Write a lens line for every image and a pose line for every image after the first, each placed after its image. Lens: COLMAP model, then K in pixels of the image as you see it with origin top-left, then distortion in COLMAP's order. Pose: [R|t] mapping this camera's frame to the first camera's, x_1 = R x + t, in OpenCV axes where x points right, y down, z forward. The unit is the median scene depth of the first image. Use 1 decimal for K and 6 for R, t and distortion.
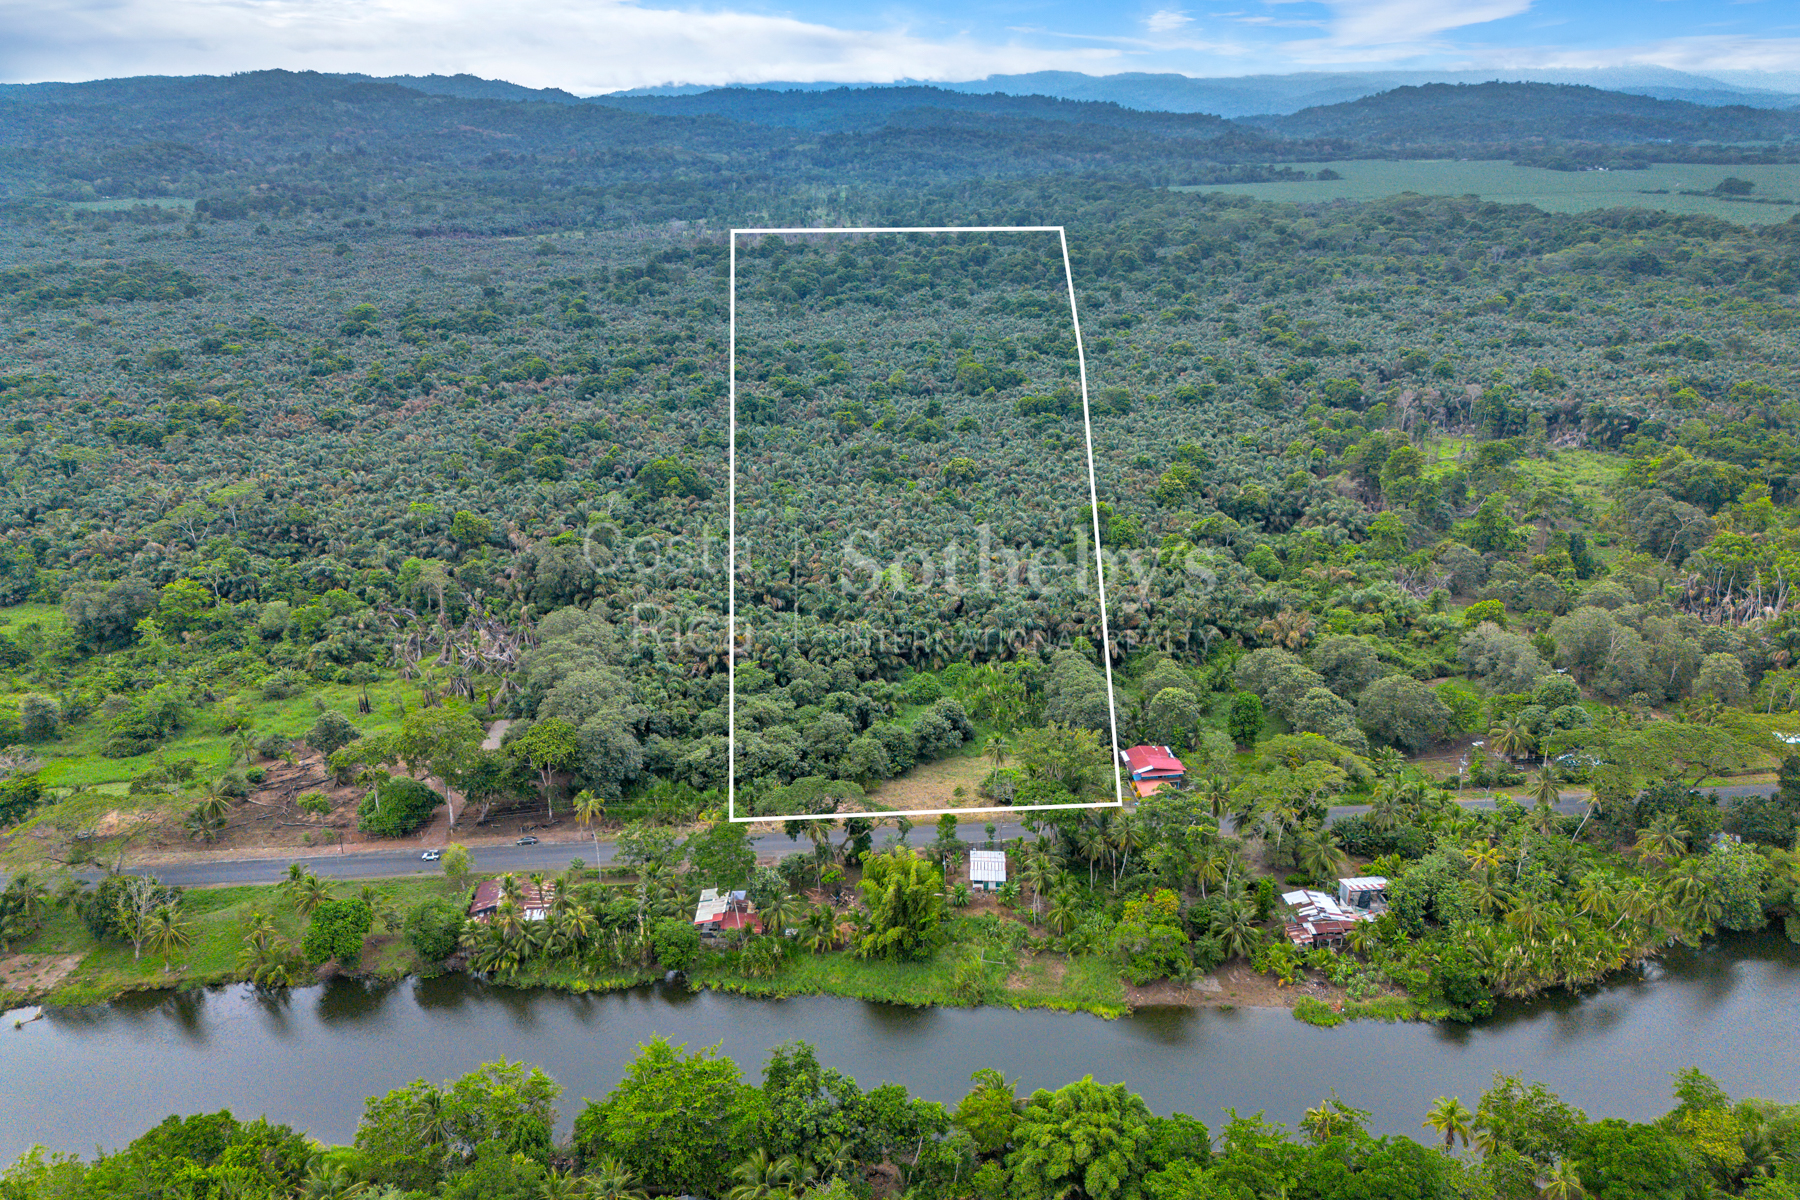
lens RADIAL K [[1235.0, 0, 900.0], [0, 1235.0, 600.0], [0, 0, 1]] dist [0.036558, -0.031407]
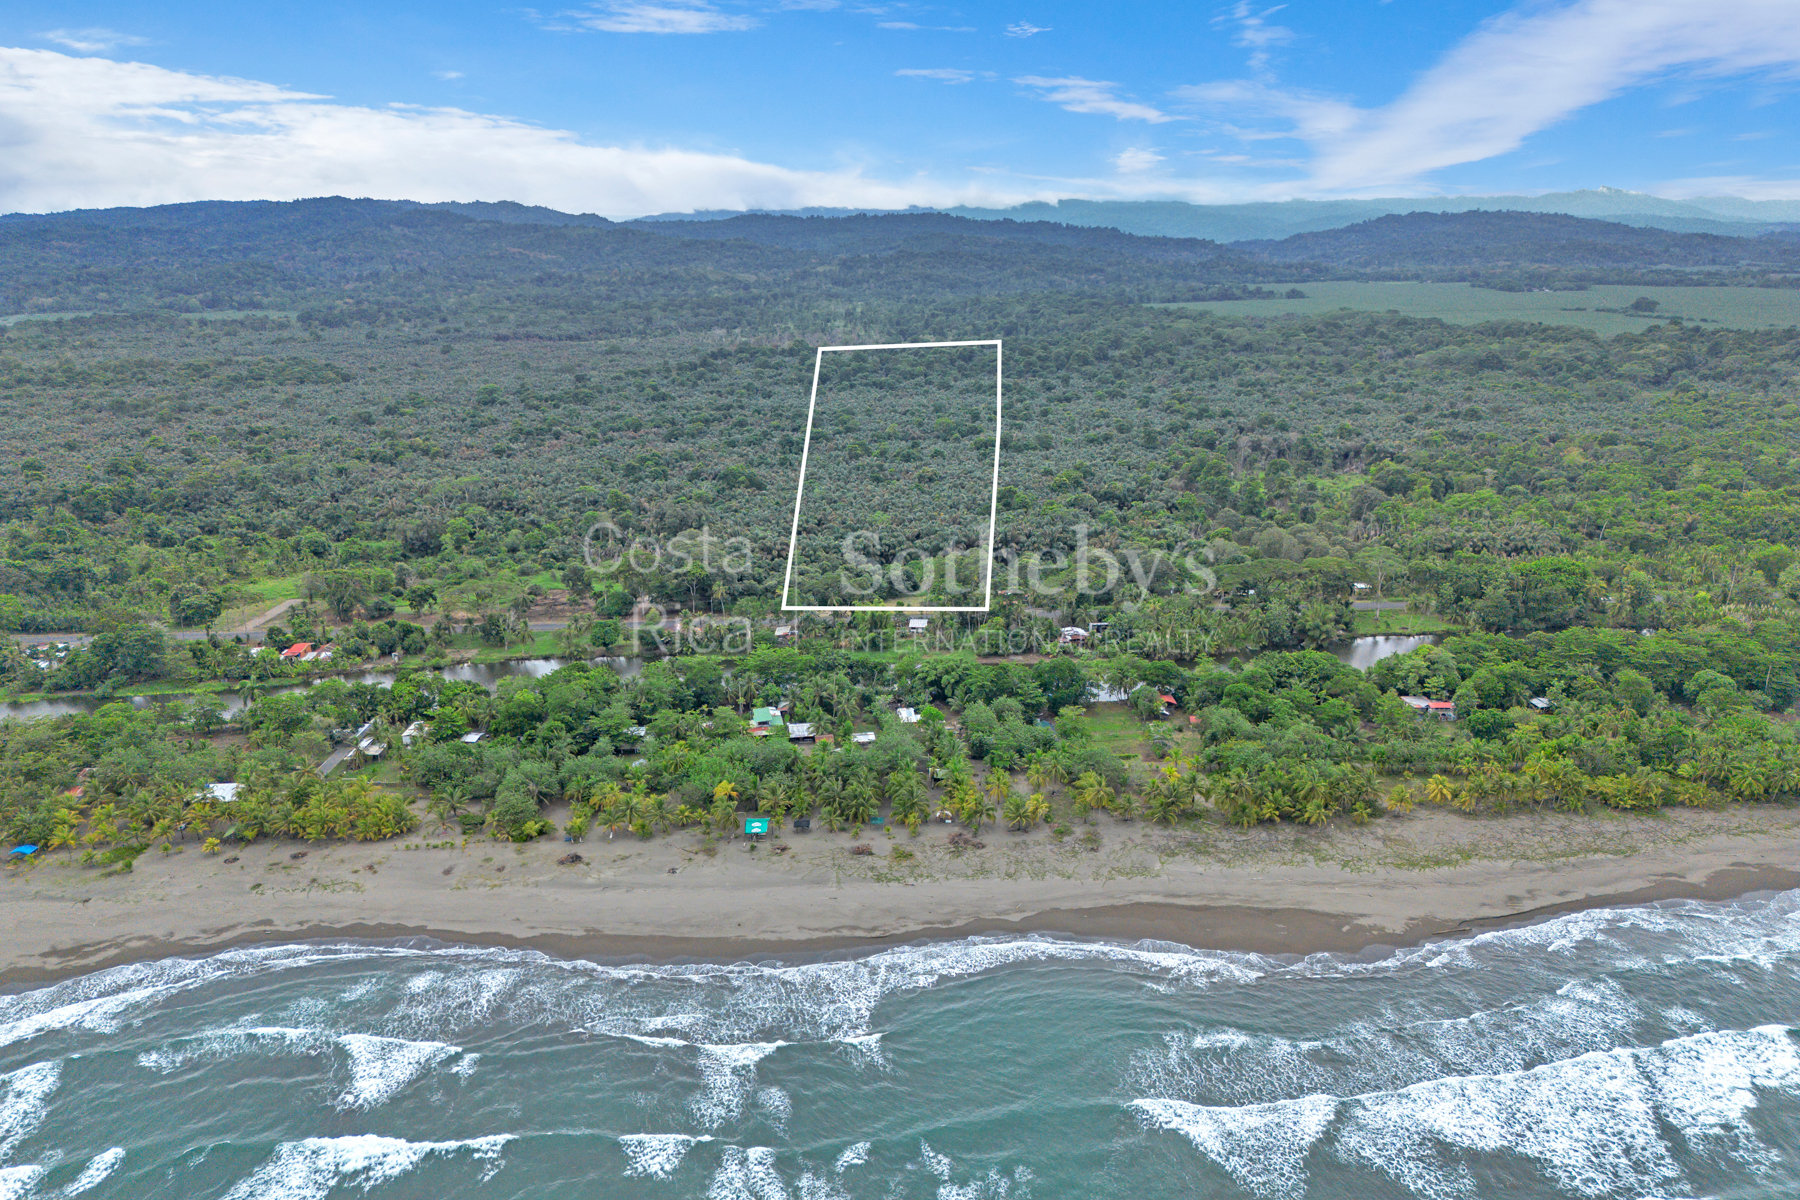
lens RADIAL K [[1235.0, 0, 900.0], [0, 1235.0, 600.0], [0, 0, 1]] dist [0.036558, -0.031407]
pose [[0.999911, 0.006481, -0.011669, 0.015759], [-0.007483, 0.996094, -0.087985, 0.086941], [0.011053, 0.088064, 0.996053, -0.241443]]
